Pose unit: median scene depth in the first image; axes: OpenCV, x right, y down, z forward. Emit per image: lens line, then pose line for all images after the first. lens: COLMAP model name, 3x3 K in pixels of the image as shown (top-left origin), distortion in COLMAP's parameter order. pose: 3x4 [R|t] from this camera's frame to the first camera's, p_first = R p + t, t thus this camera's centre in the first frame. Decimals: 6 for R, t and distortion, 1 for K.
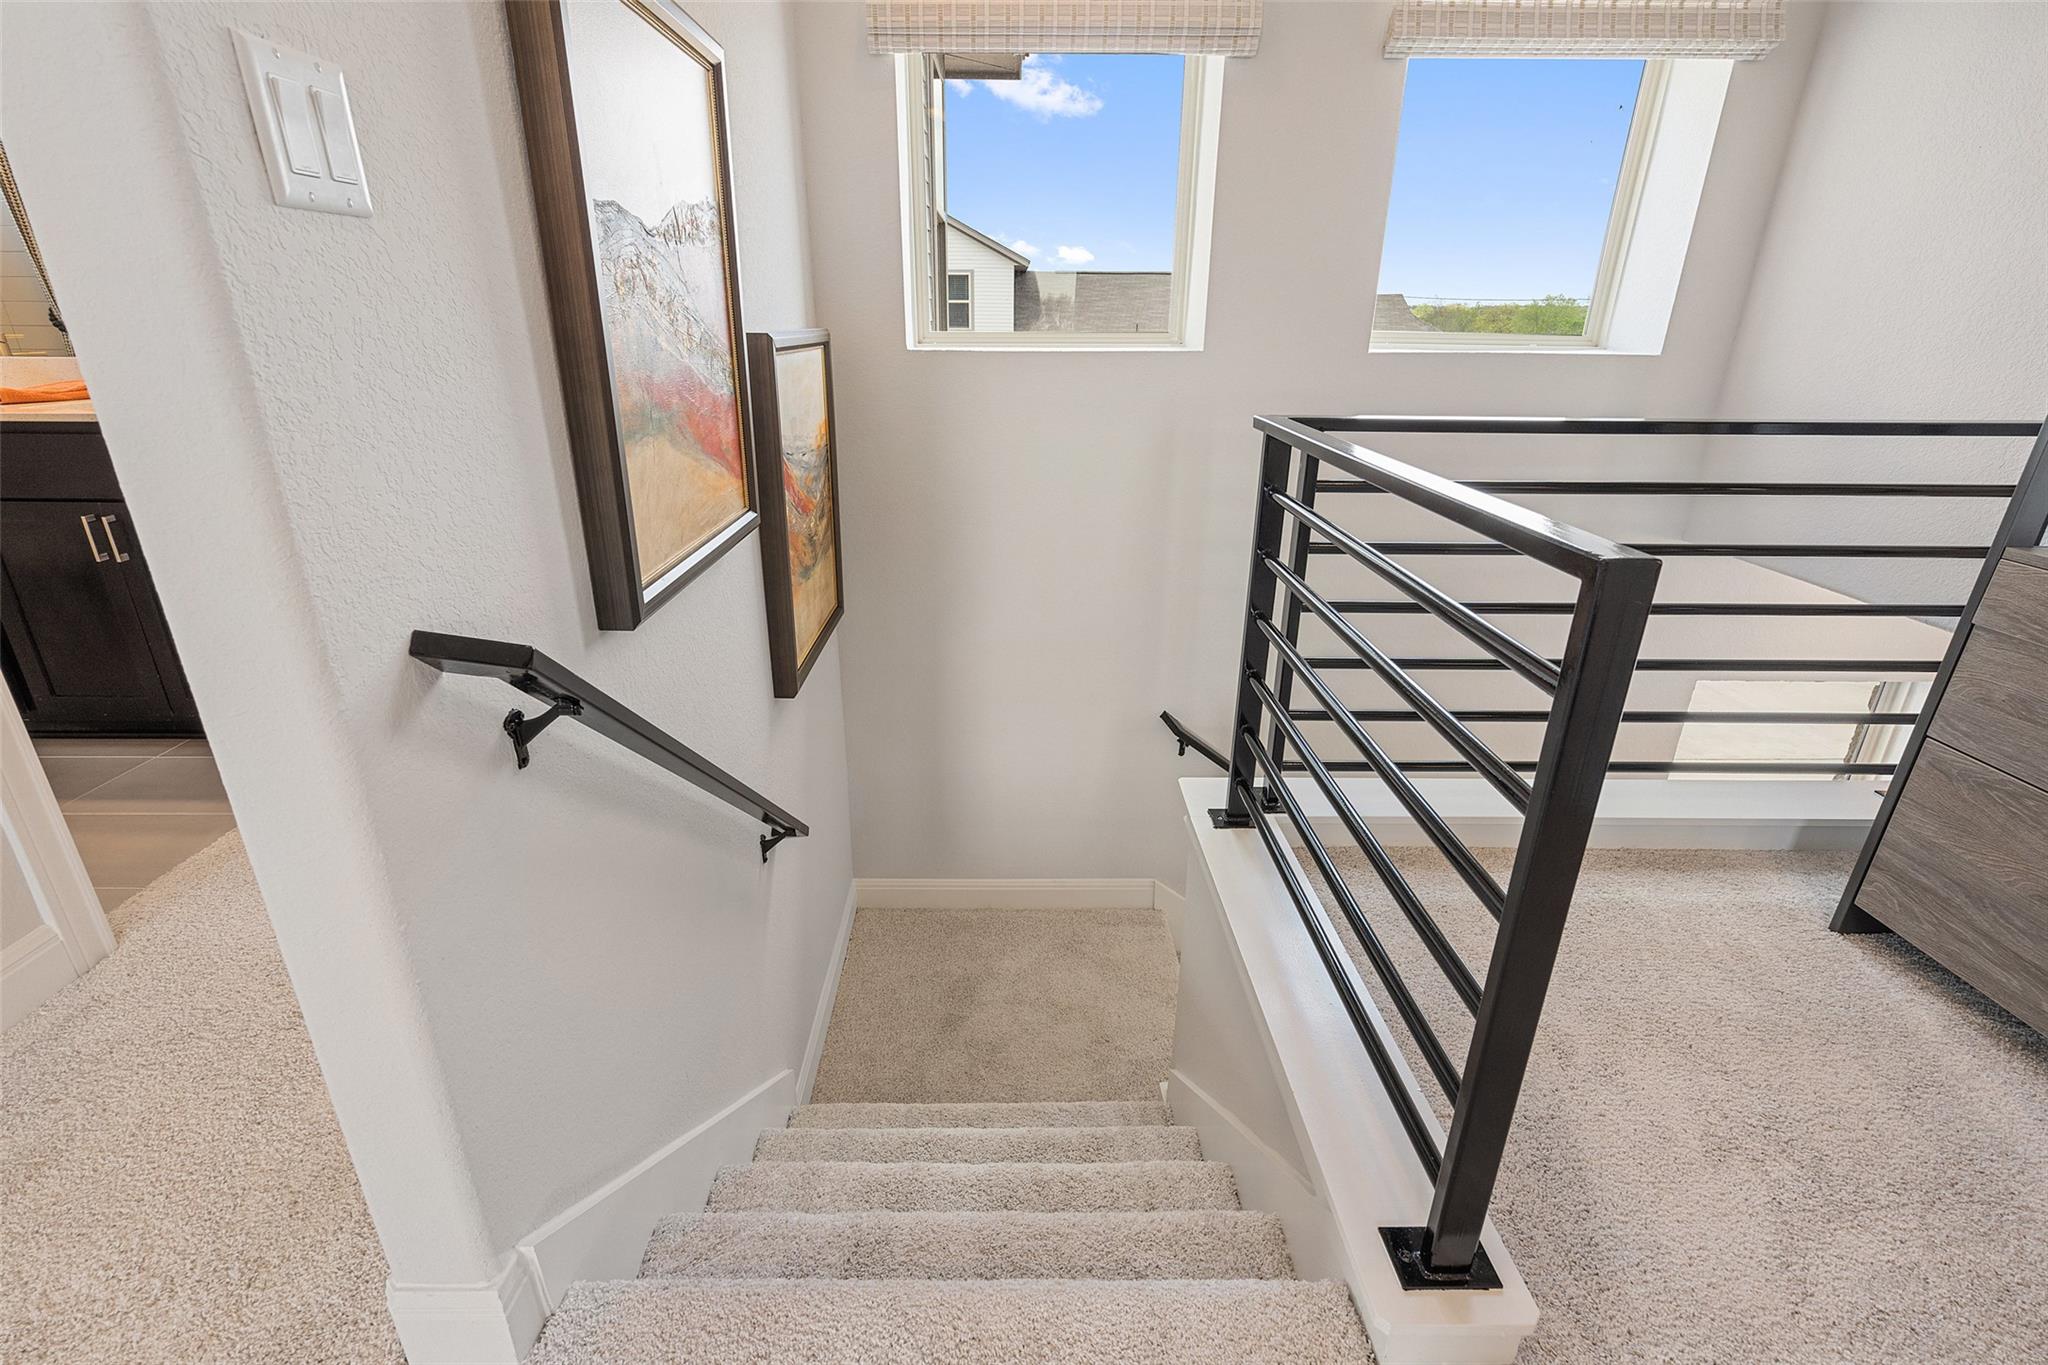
lens RADIAL K [[933.6, 0, 1014.6], [0, 933.6, 681.7], [0, 0, 1]] dist [-0.001321, 0.000278]
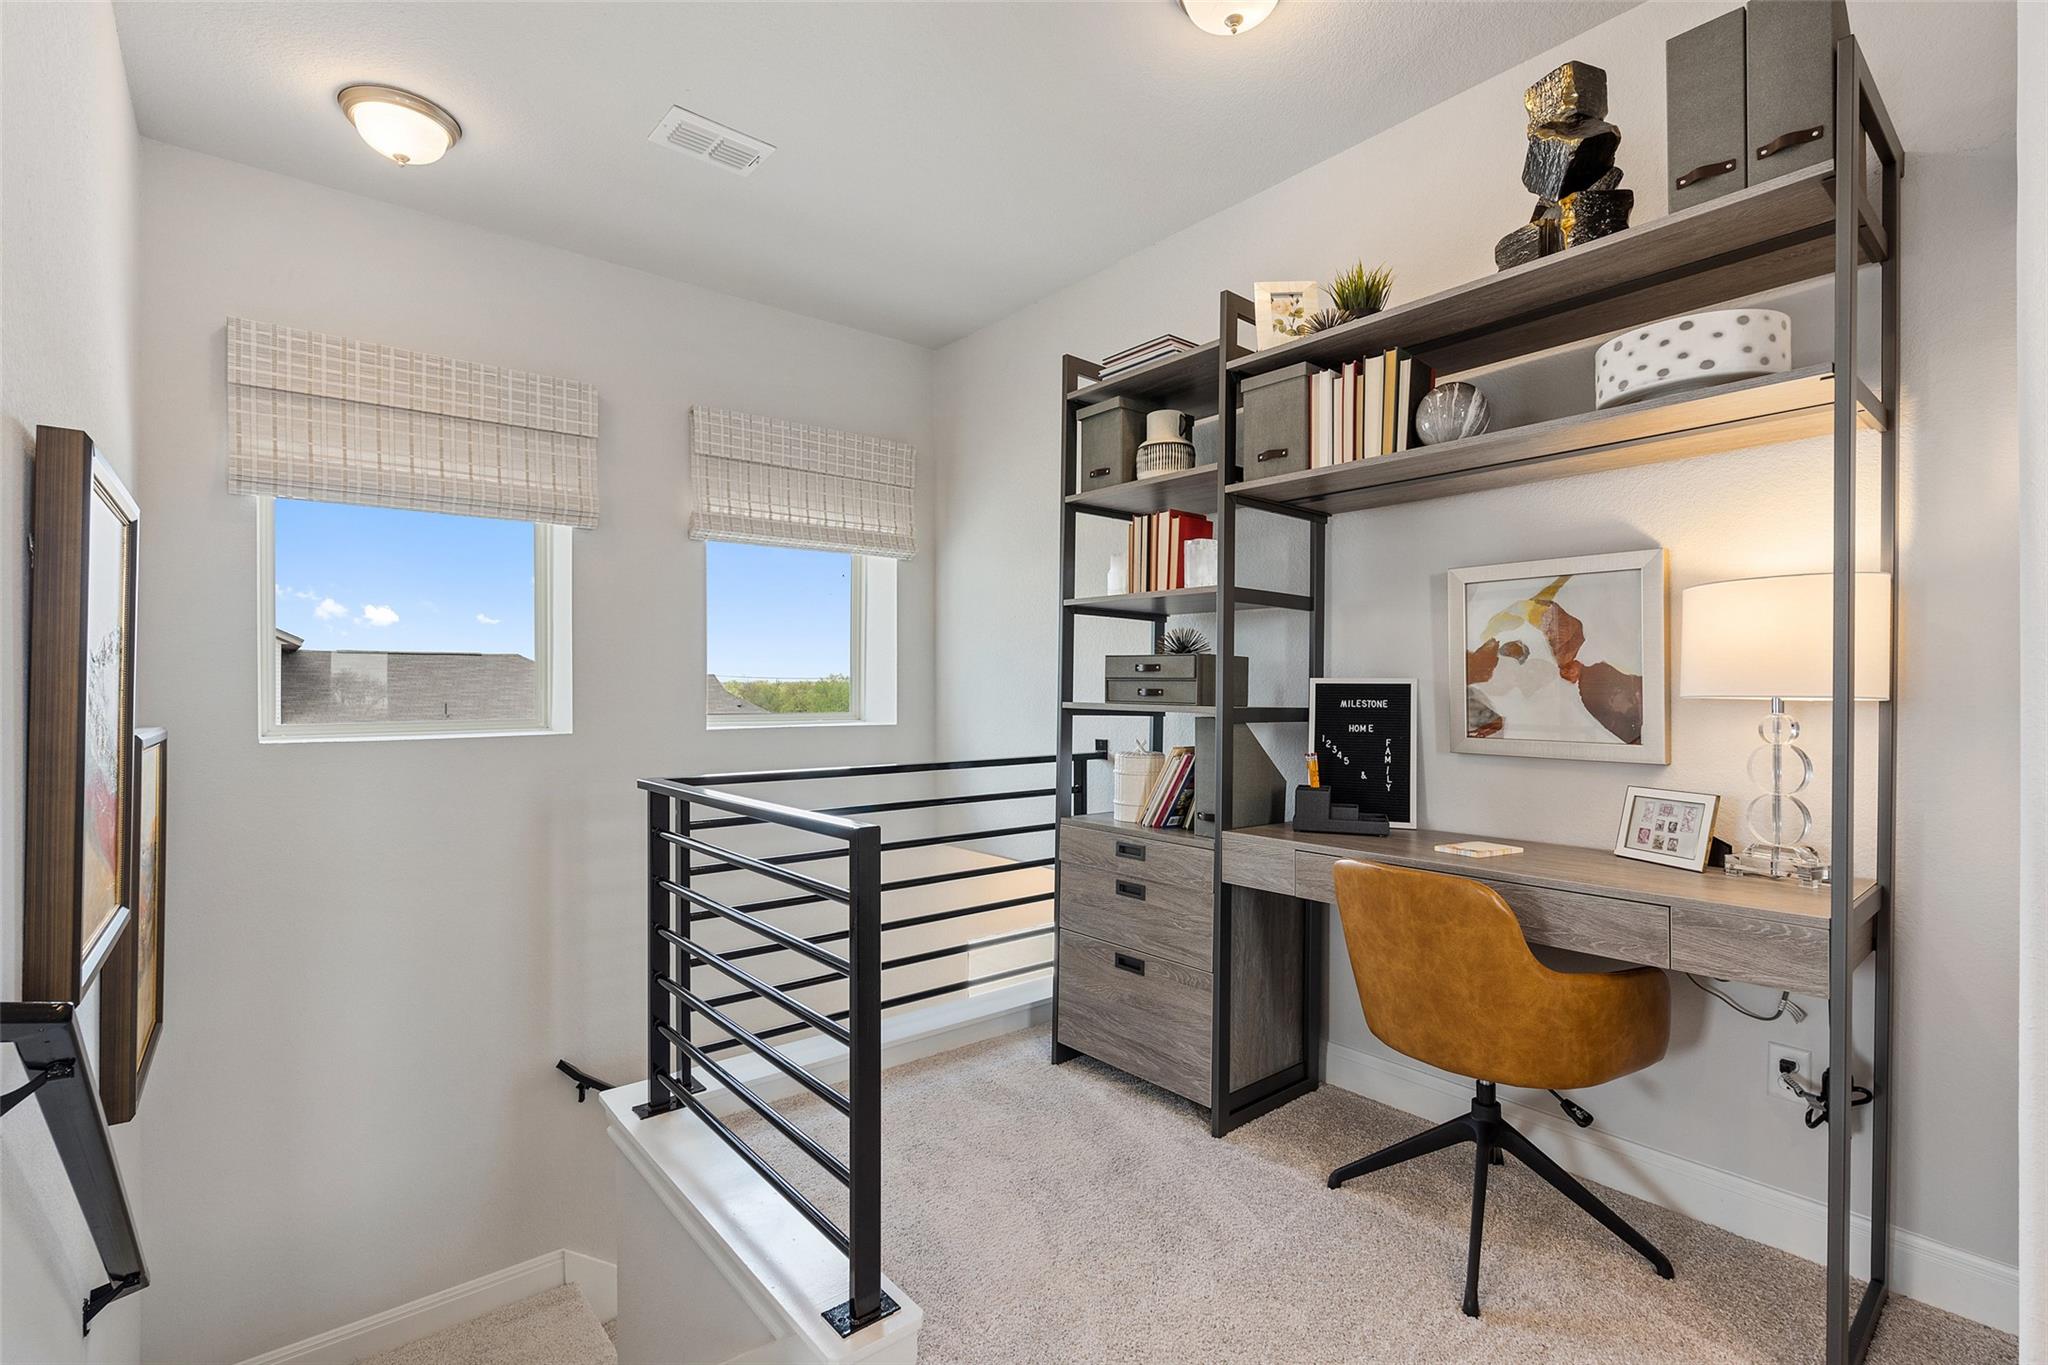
lens RADIAL K [[933.6, 0, 1014.6], [0, 933.6, 681.7], [0, 0, 1]] dist [-0.001321, 0.000278]
pose [[0.777821, -0.004232, 0.628472, -0.147107], [0.238578, 0.927115, -0.289029, 0.092571], [-0.581443, 0.374752, 0.722139, -0.305951]]
